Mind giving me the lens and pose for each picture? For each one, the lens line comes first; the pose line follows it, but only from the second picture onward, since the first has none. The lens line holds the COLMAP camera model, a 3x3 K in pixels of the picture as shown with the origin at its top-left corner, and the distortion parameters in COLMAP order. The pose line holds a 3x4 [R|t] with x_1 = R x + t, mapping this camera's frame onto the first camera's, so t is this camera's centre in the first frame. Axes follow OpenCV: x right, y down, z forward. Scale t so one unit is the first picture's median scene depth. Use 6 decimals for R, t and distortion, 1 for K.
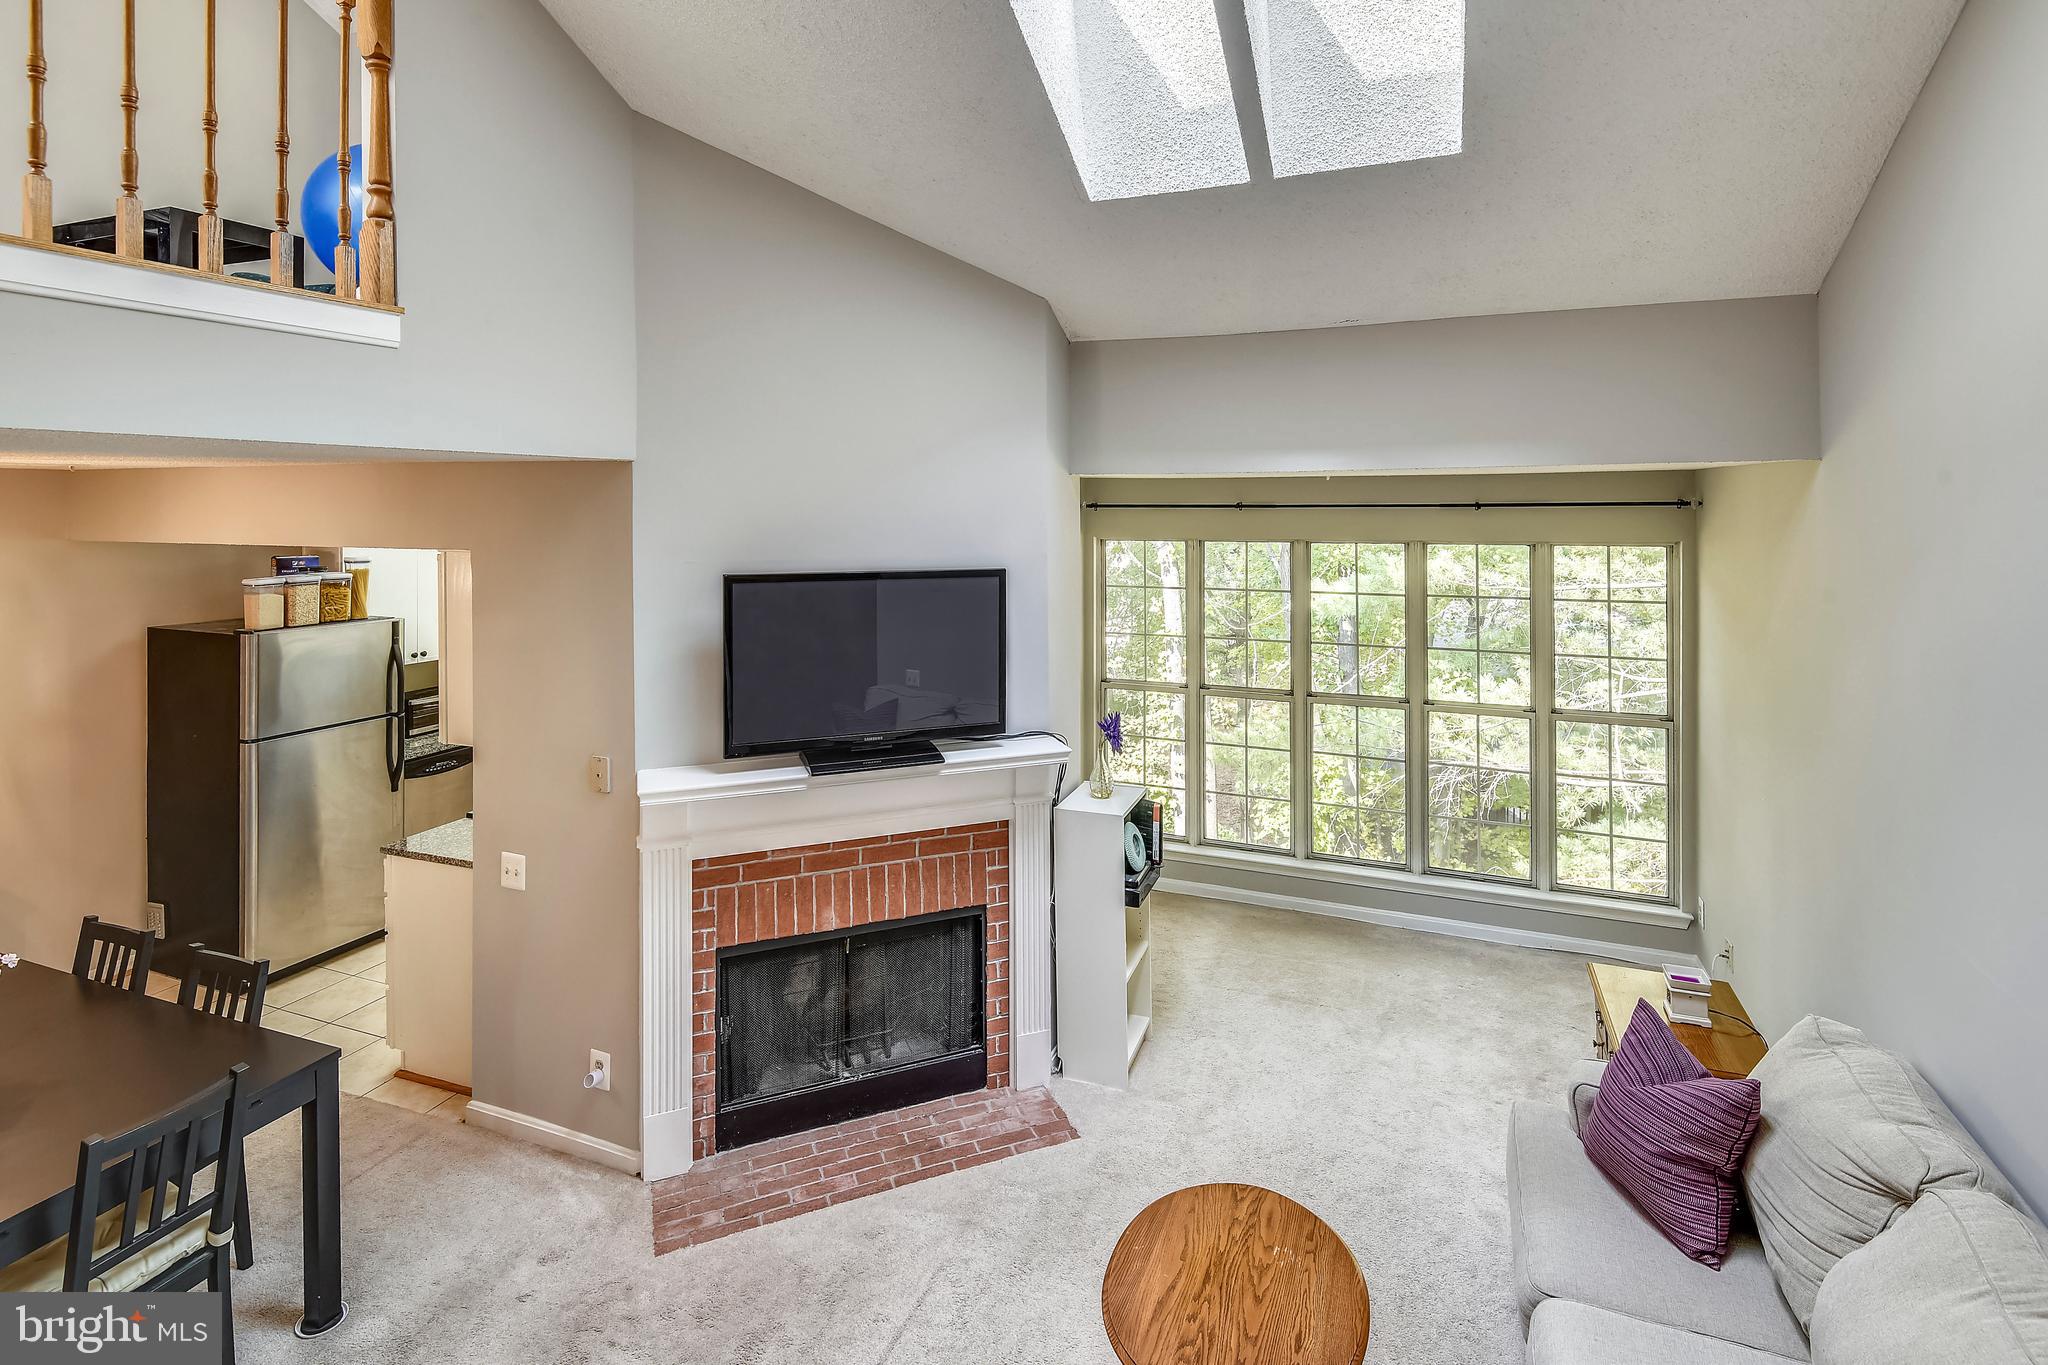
lens RADIAL K [[994.3, 0, 1032.0], [0, 994.3, 507.7], [0, 0, 1]] dist [0.008396, -0.004272]
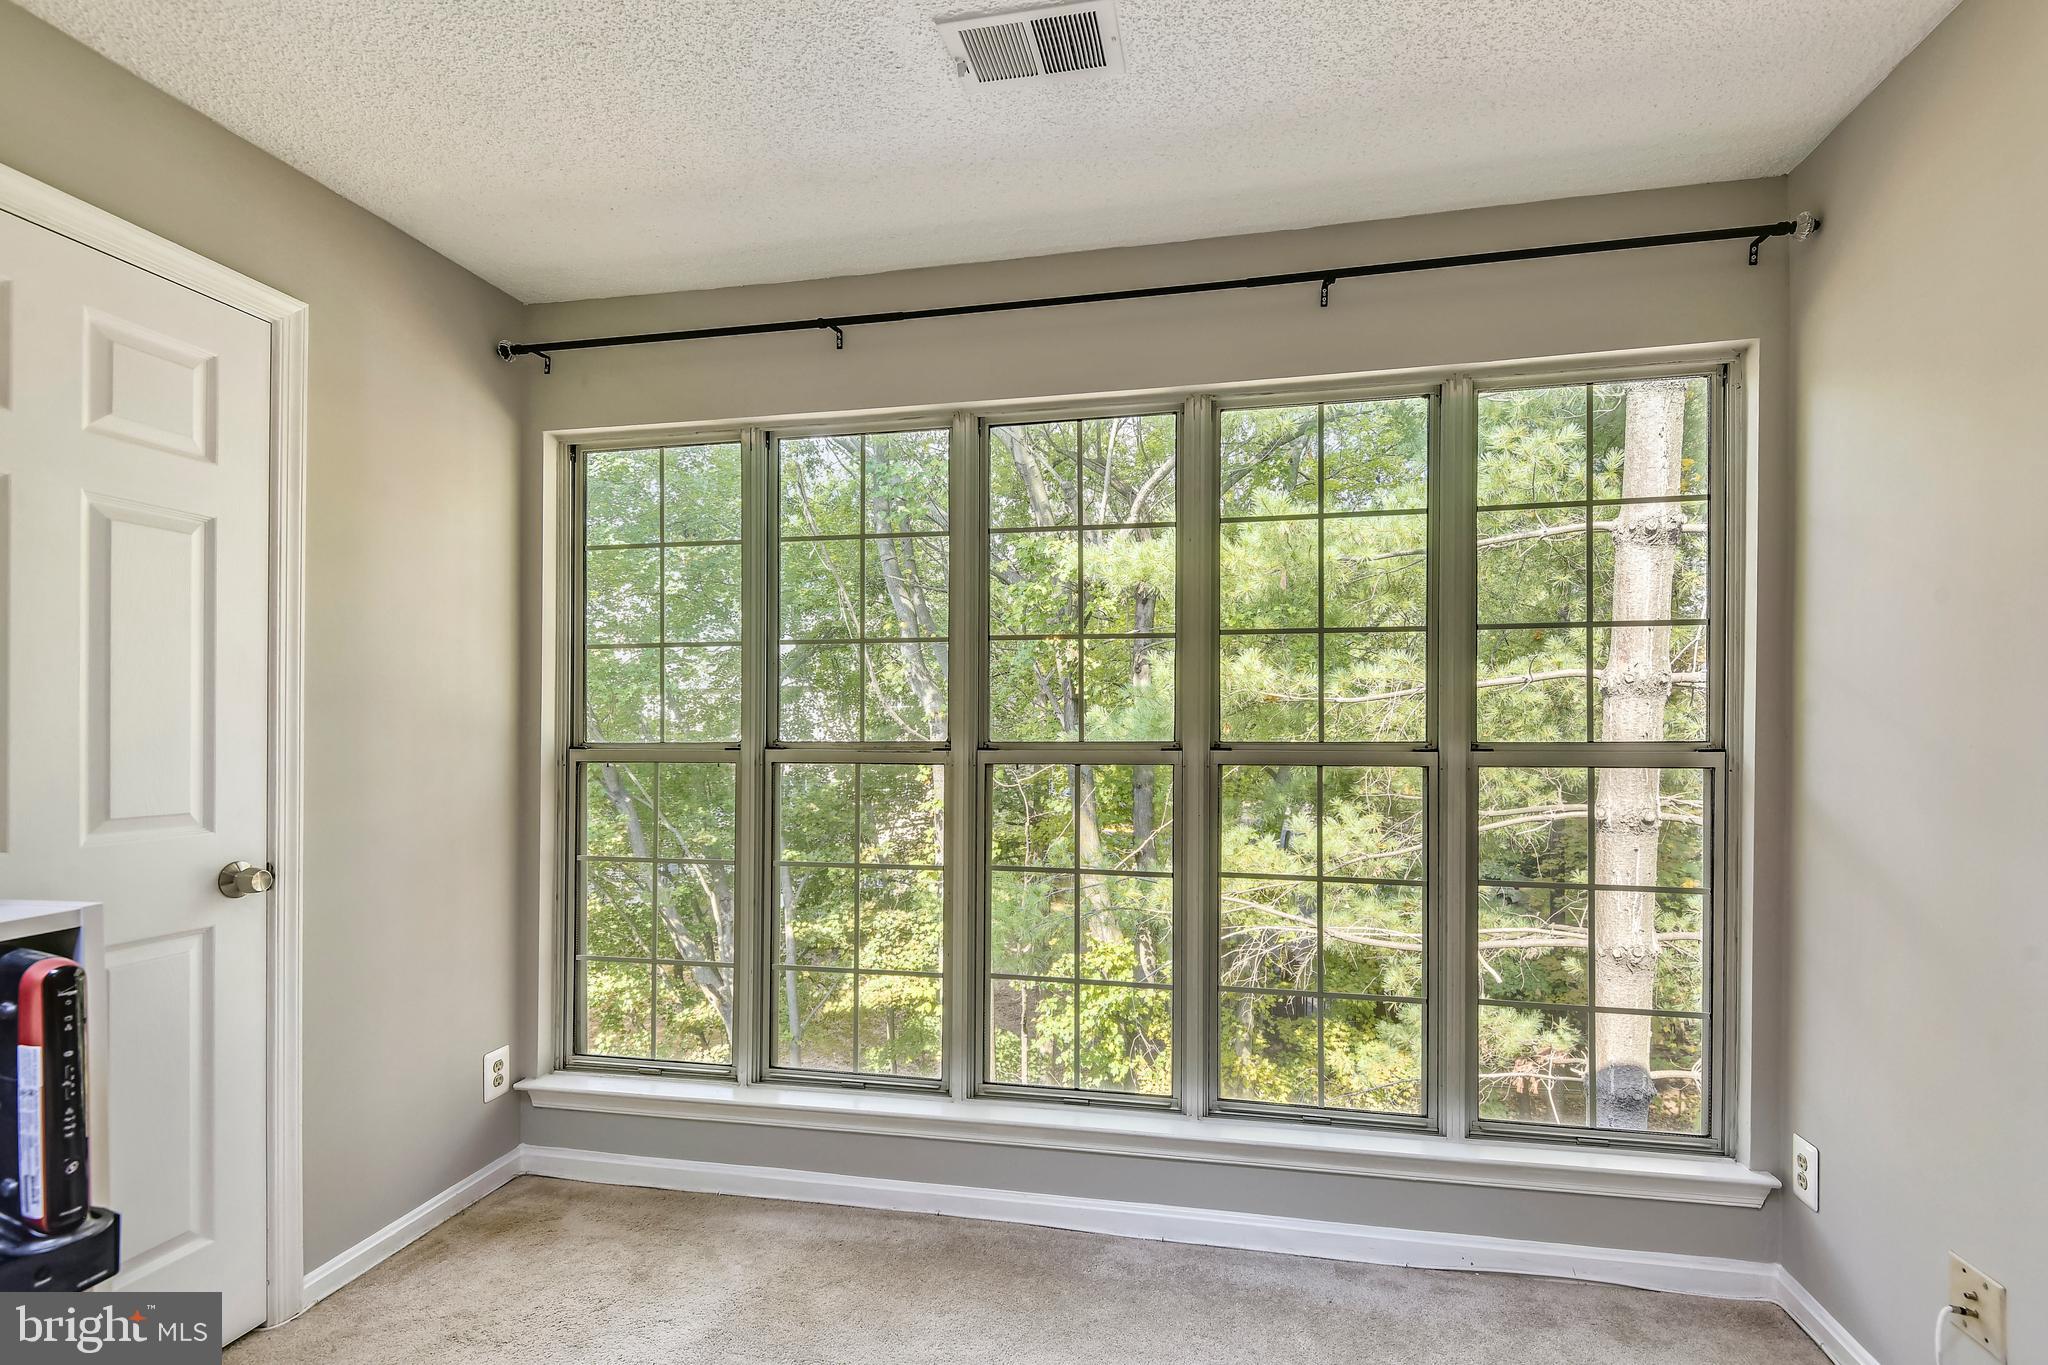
lens RADIAL K [[994.3, 0, 1065.4], [0, 994.3, 727.9], [0, 0, 1]] dist [0.008396, -0.004272]
pose [[0.978000, 0.004863, 0.208548, 0.307828], [-0.006379, 0.999958, 0.006598, 0.245710], [-0.208507, -0.007783, 0.977990, 0.748938]]
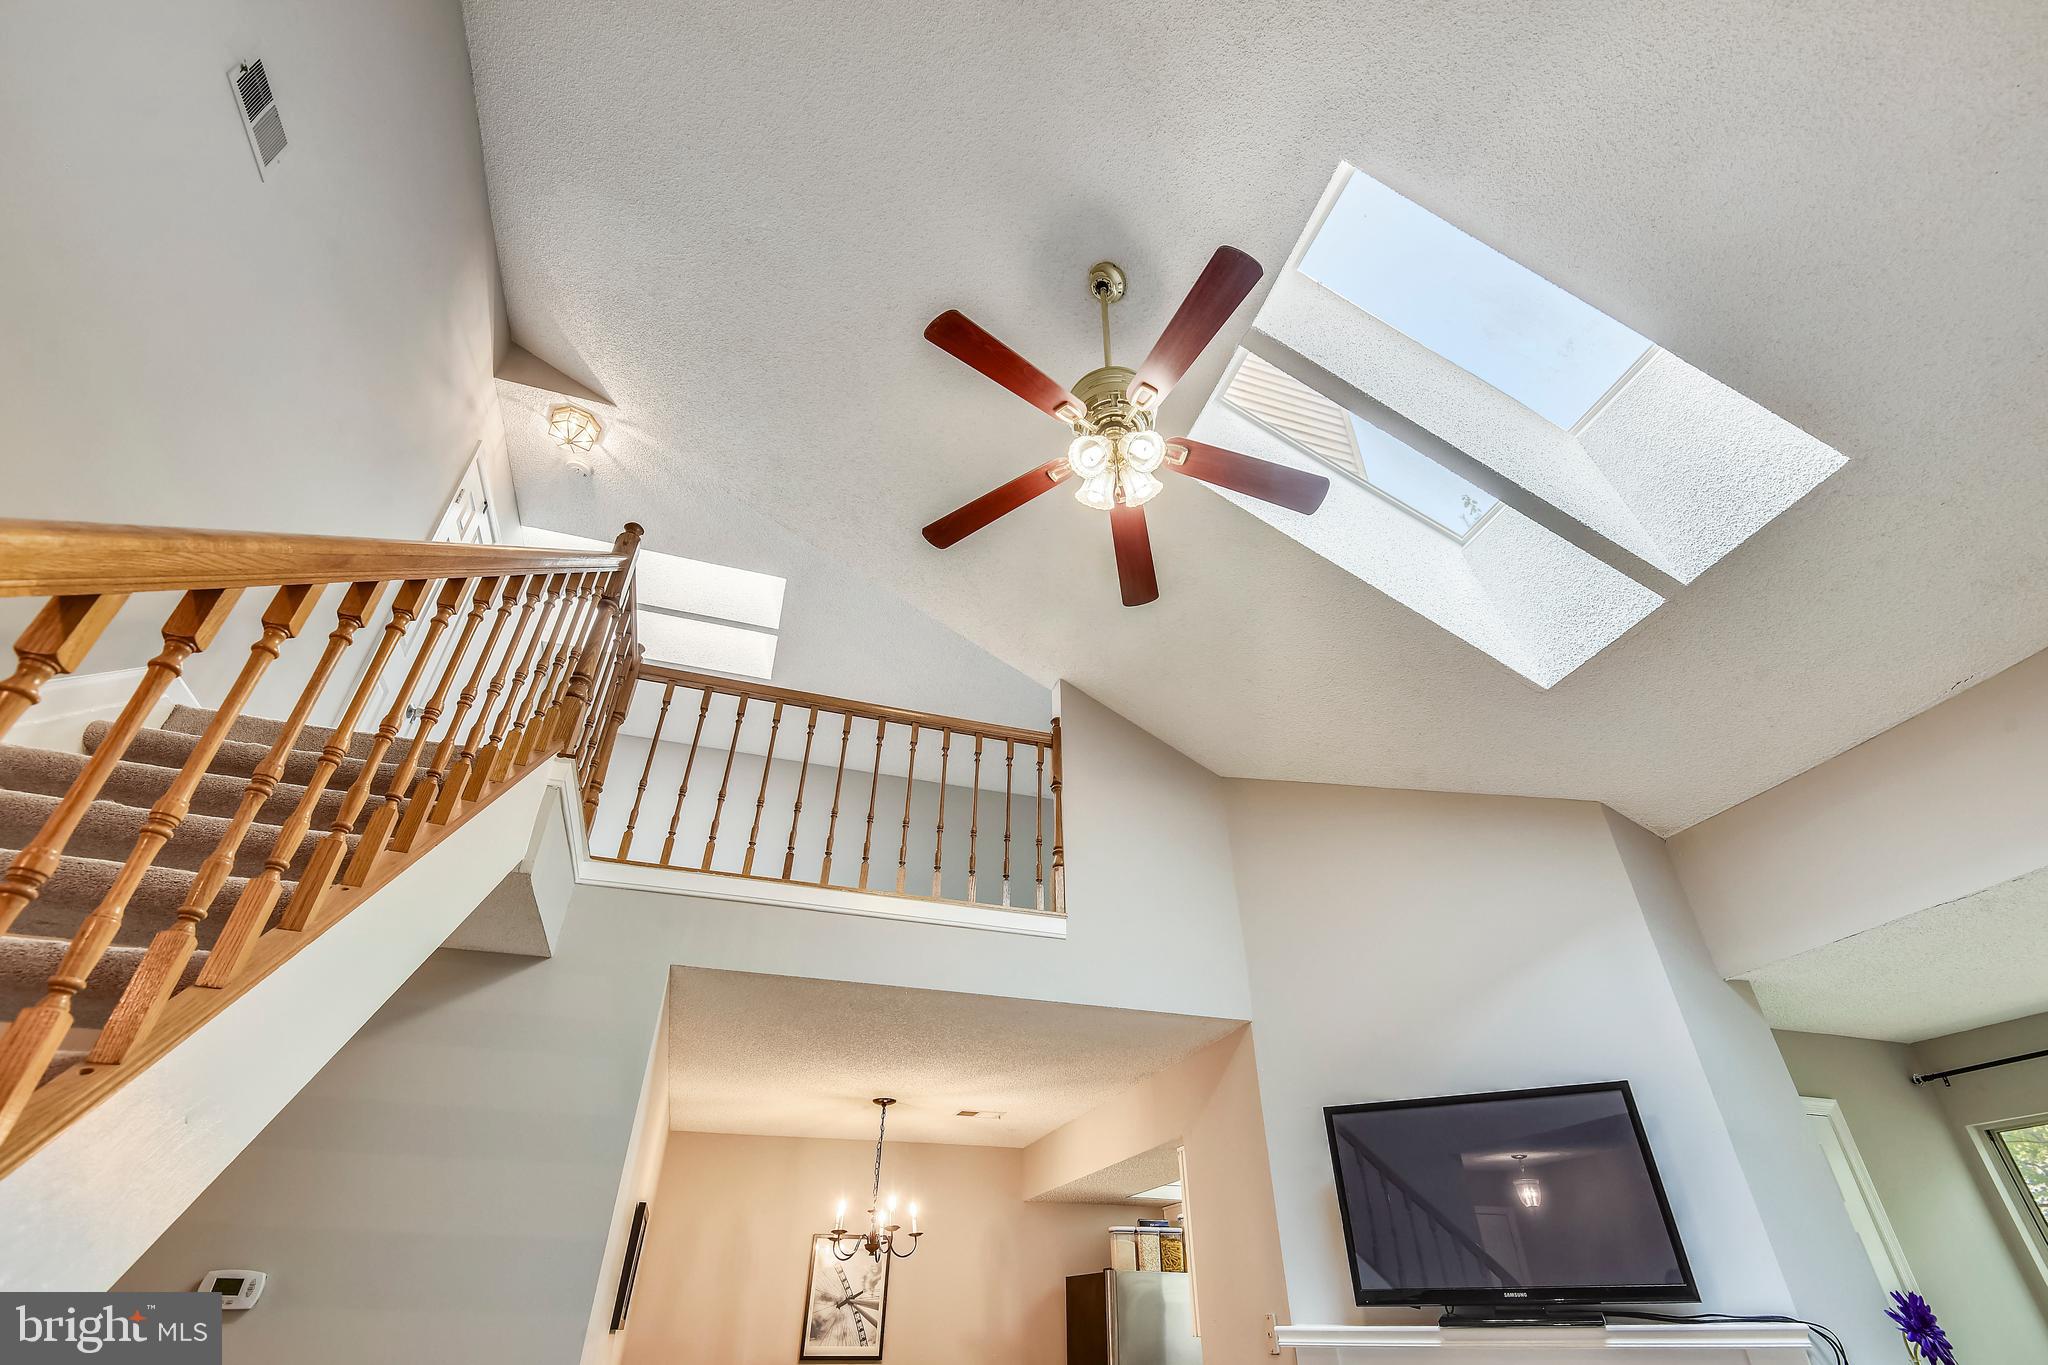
lens RADIAL K [[924.9, 0, 1032.7], [0, 924.9, 693.6], [0, 0, 1]] dist [-0.000108, -0.000283]
pose [[0.639284, -0.431805, -0.636287, 0.289176], [-0.005577, 0.824827, -0.565358, 0.230847], [0.768951, 0.364973, 0.524890, 0.027794]]
